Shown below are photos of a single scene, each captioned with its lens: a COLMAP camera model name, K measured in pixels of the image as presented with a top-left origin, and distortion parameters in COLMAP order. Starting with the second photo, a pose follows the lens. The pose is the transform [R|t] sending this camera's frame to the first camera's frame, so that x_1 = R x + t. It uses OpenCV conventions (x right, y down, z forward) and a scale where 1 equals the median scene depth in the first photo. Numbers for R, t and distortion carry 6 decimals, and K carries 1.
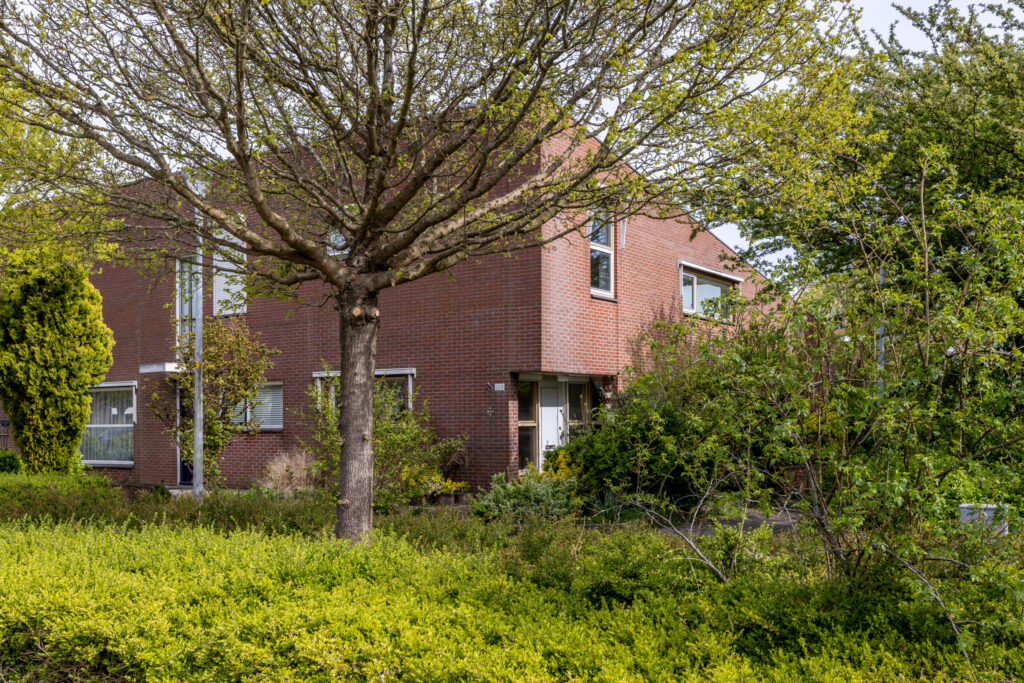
lens RADIAL K [[978.9, 0, 505.8], [0, 978.9, 409.3], [0, 0, 1]] dist [0.023308, 0.000000]
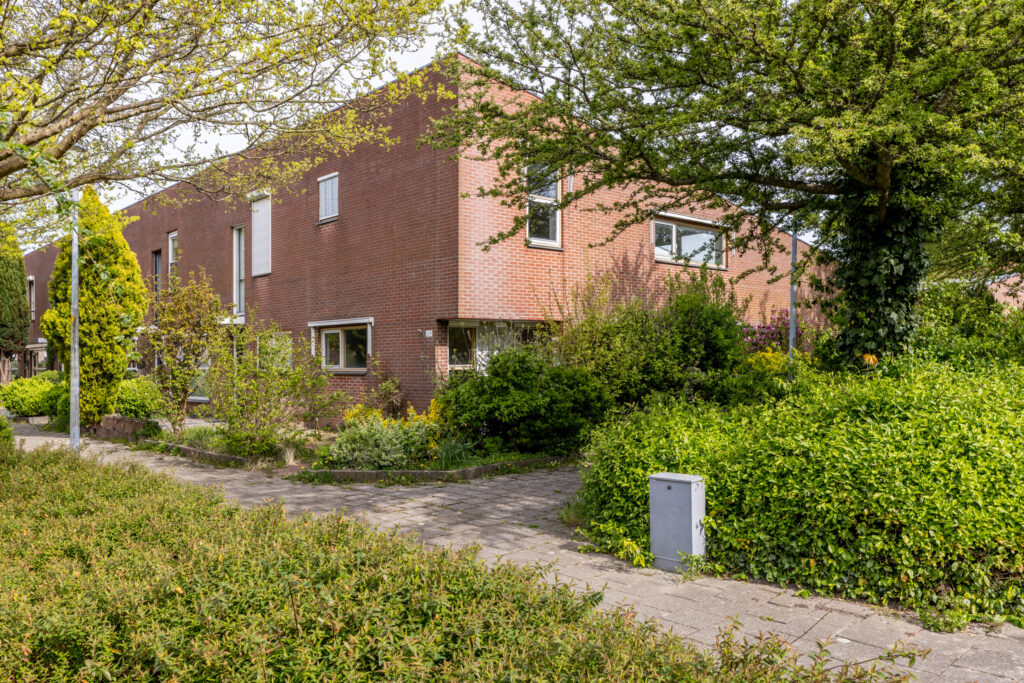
lens RADIAL K [[771.0, 0, 515.5], [0, 771.0, 351.2], [0, 0, 1]] dist [0.016762, 0.004341]
pose [[0.972594, -0.008168, -0.232369, 0.279968], [0.008920, 0.999958, 0.002185, -0.004633], [0.232341, -0.004198, 0.972625, 0.199501]]
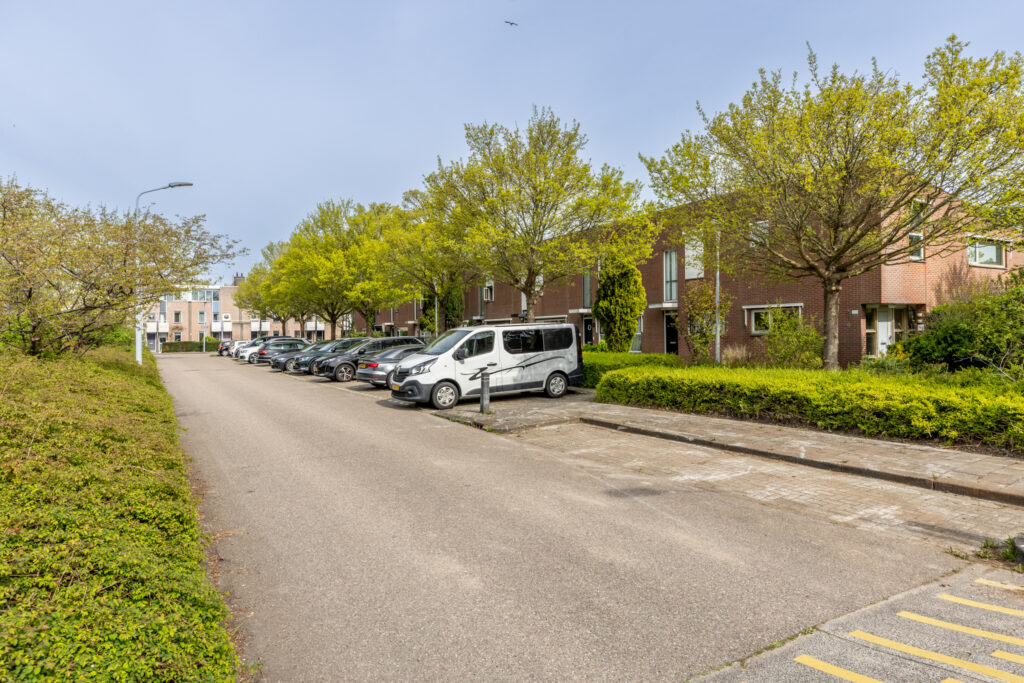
lens RADIAL K [[622.0, 0, 522.7], [0, 622.0, 328.1], [0, 0, 1]] dist [0.025873, 0.000240]
pose [[0.914024, -0.009761, -0.405542, -0.103629], [0.012551, 0.999912, 0.004221, -0.004720], [0.405465, -0.008948, 0.914067, -0.384896]]
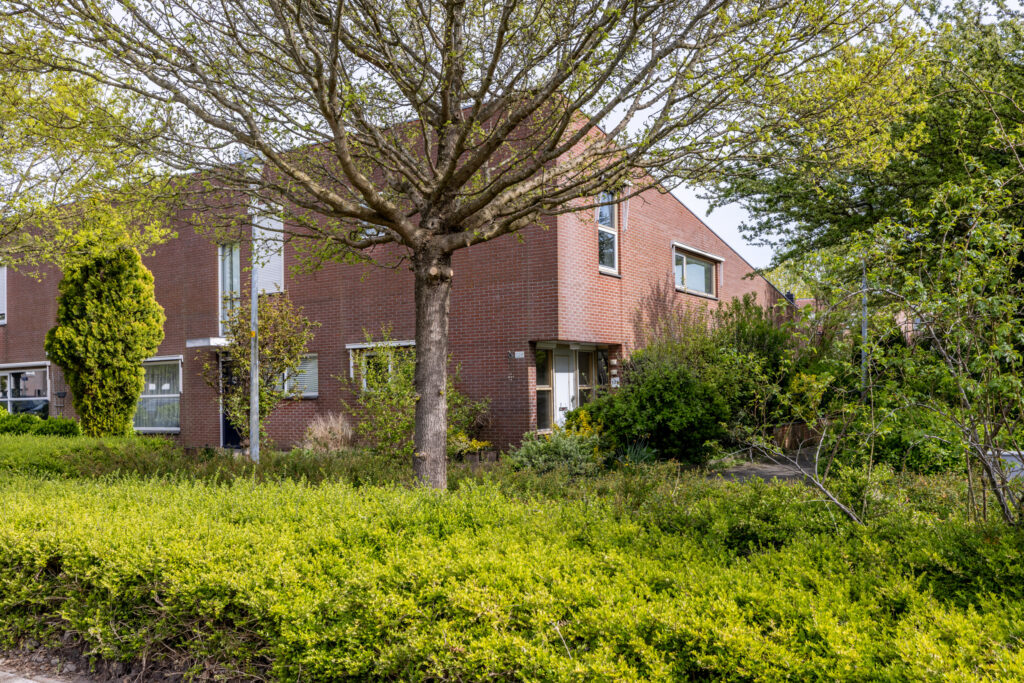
lens RADIAL K [[849.3, 0, 505.5], [0, 849.3, 372.7], [0, 0, 1]] dist [0.026694, -0.003607]
pose [[0.999721, -0.010723, 0.021033, -0.042411], [0.010976, 0.999868, -0.011940, 0.008760], [-0.020902, 0.012167, 0.999707, 0.042946]]
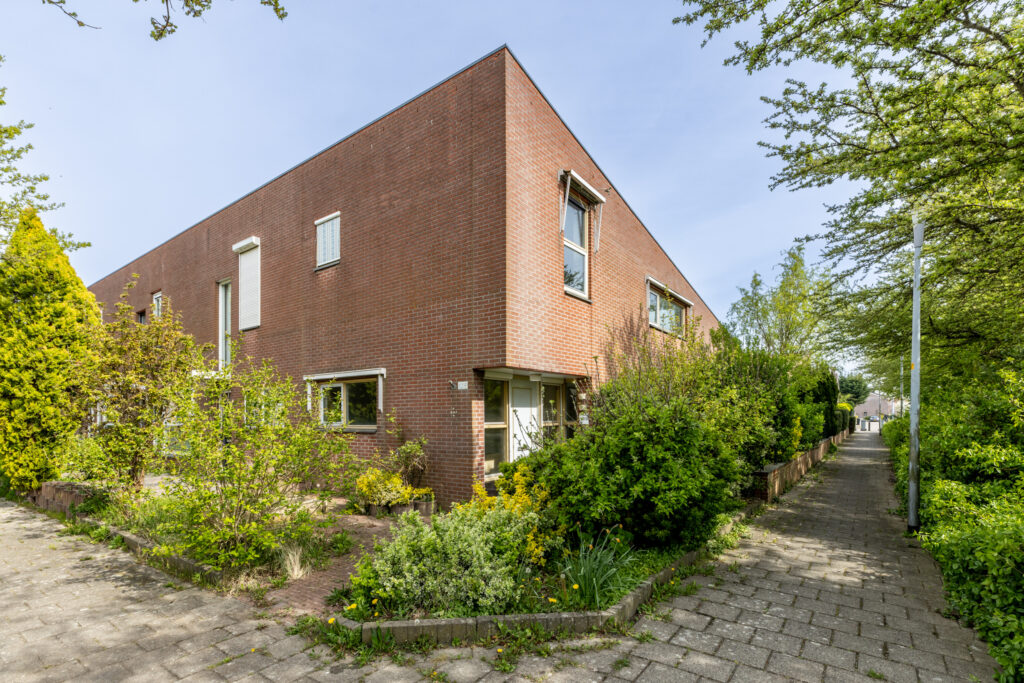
lens RADIAL K [[467.2, 0, 510.8], [0, 467.2, 414.7], [0, 0, 1]] dist [0.006154, -0.001450]
pose [[0.998980, -0.002038, -0.045100, 0.057482], [0.002407, 0.999964, 0.008133, 0.000917], [0.045082, -0.008234, 0.998949, 0.564251]]
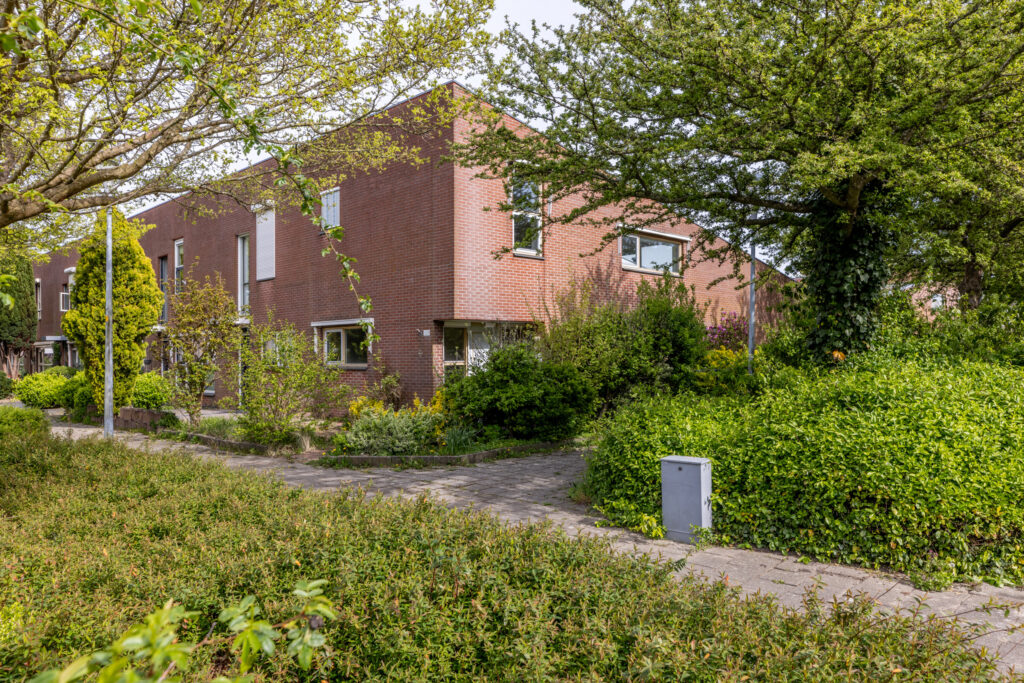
lens RADIAL K [[691.4, 0, 507.9], [0, 691.4, 346.0], [0, 0, 1]] dist [0.017170, 0.003303]
pose [[0.982949, -0.007689, -0.183718, 0.244465], [0.007599, 0.999970, -0.001193, -0.005095], [0.183722, -0.000223, 0.982978, 0.187612]]
